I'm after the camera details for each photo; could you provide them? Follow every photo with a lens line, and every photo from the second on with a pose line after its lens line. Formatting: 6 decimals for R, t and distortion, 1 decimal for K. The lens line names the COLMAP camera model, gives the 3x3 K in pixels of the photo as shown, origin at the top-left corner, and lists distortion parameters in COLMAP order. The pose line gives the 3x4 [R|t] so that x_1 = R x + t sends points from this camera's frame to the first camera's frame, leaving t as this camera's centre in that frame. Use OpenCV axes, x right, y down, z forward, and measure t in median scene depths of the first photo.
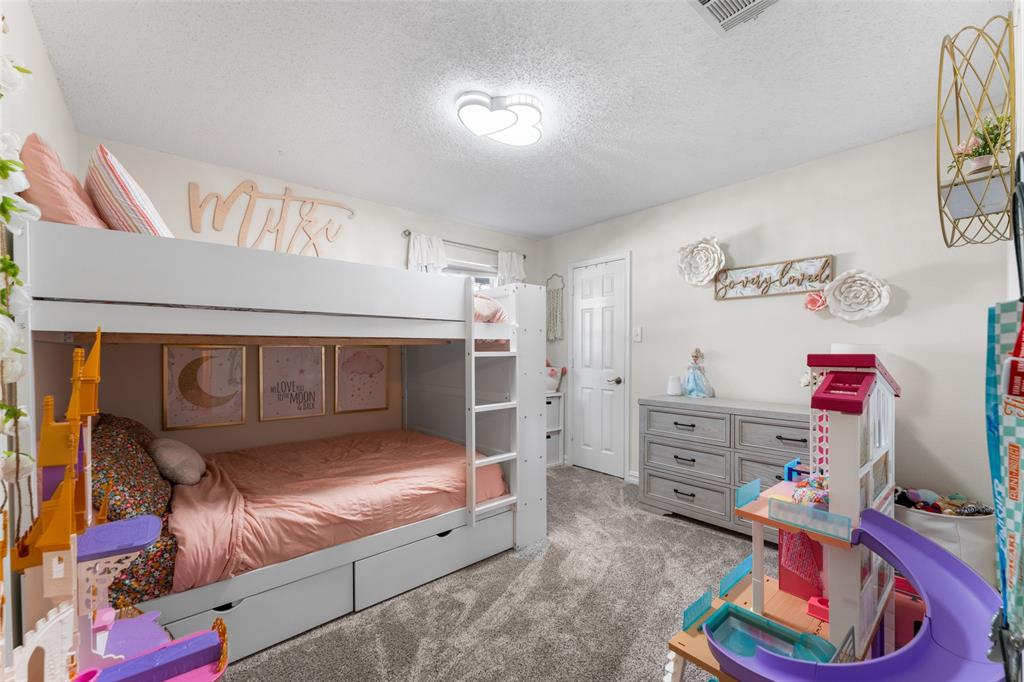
lens RADIAL K [[407.5, 0, 510.8], [0, 407.5, 350.7], [0, 0, 1]] dist [-0.003439, 0.000163]
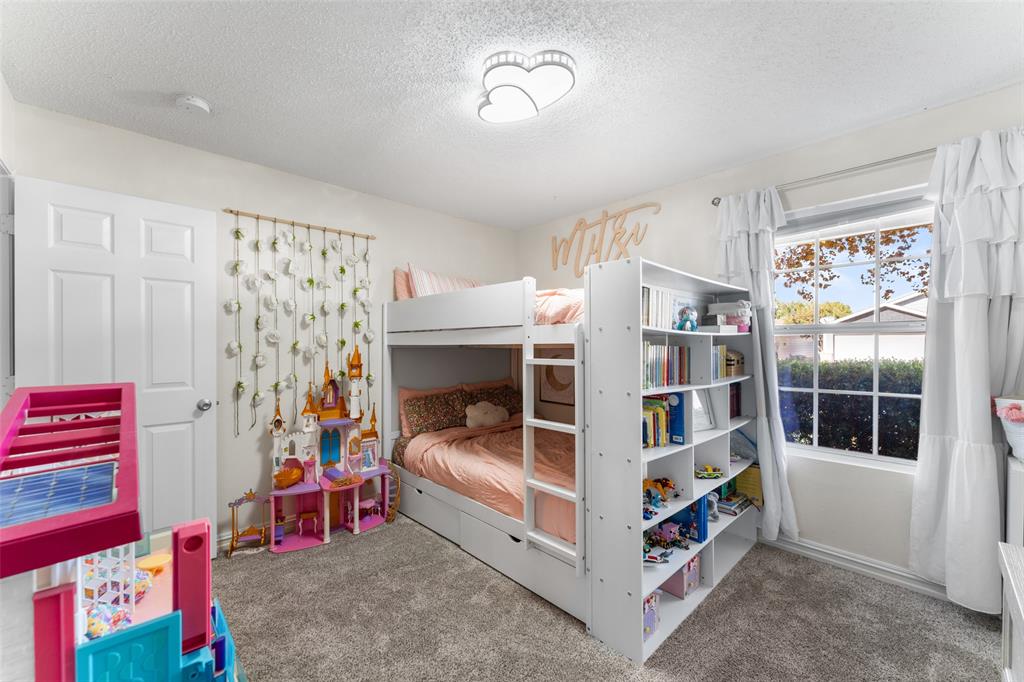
lens RADIAL K [[407.5, 0, 511.2], [0, 407.5, 344.2], [0, 0, 1]] dist [-0.003439, 0.000163]
pose [[0.047508, -0.000437, -0.998871, 0.794691], [0.004789, 0.999989, -0.000210, -0.028652], [0.998859, -0.004773, 0.047510, 0.894331]]
